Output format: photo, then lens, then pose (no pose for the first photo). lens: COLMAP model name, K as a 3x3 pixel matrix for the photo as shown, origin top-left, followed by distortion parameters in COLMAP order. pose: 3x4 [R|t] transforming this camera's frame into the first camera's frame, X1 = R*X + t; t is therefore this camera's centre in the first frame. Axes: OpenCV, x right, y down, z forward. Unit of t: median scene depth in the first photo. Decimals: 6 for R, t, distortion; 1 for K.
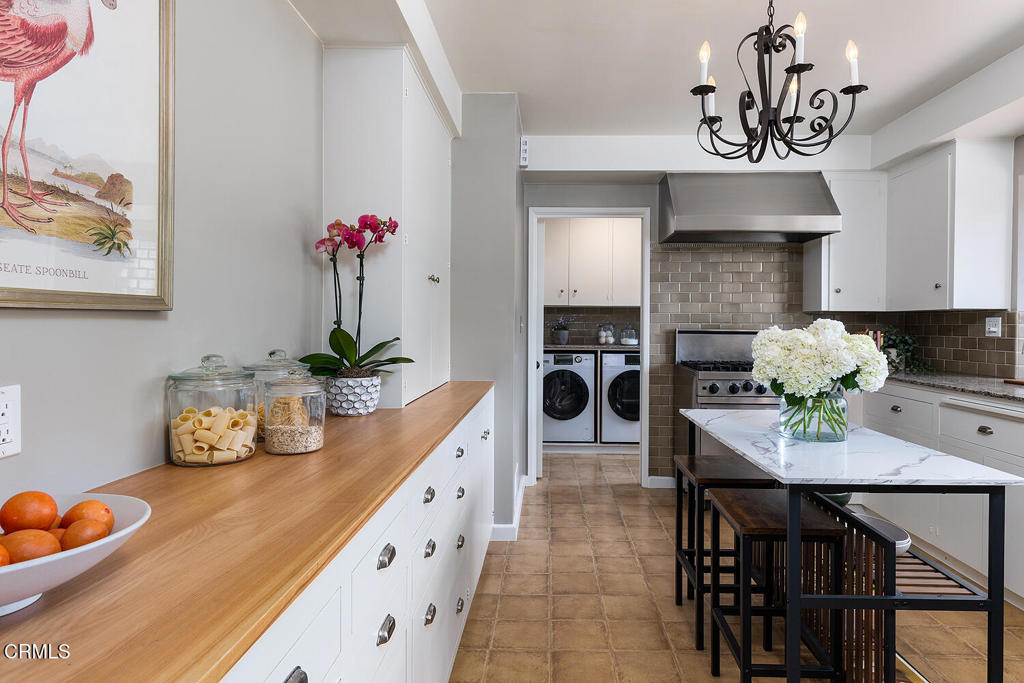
lens RADIAL K [[586.2, 0, 546.6], [0, 586.2, 334.7], [0, 0, 1]] dist [0.006394, -0.000219]
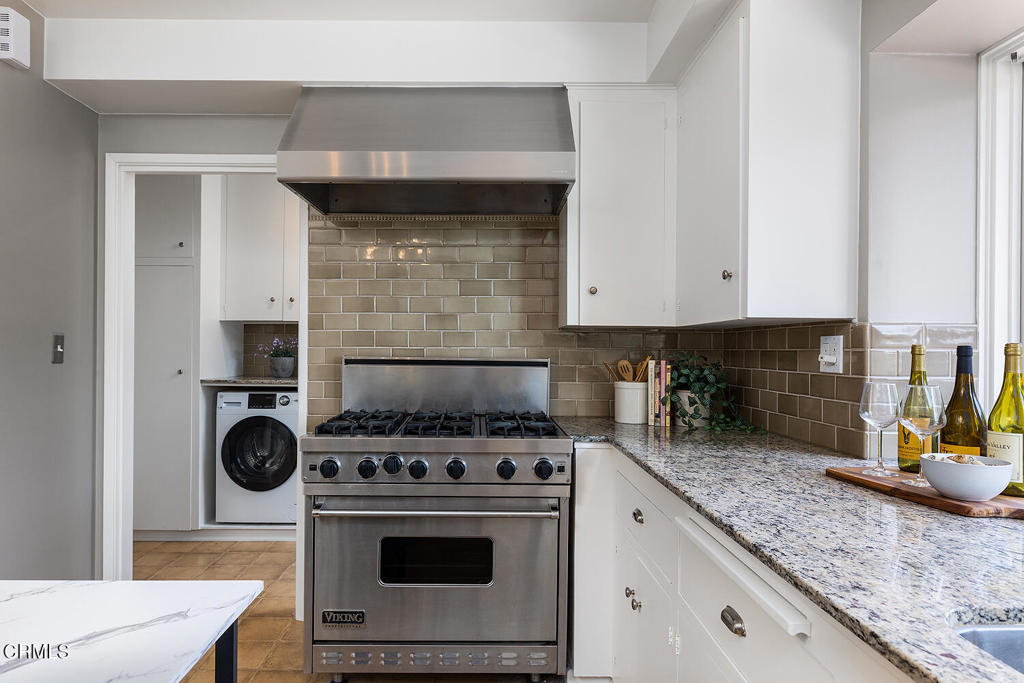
lens RADIAL K [[610.9, 0, 501.7], [0, 610.9, 346.1], [0, 0, 1]] dist [-0.000207, 0.000075]
pose [[0.999916, -0.000067, 0.012942, 0.400635], [0.000335, 0.999787, -0.020653, -0.007985], [-0.012938, 0.020656, 0.999703, 0.403039]]
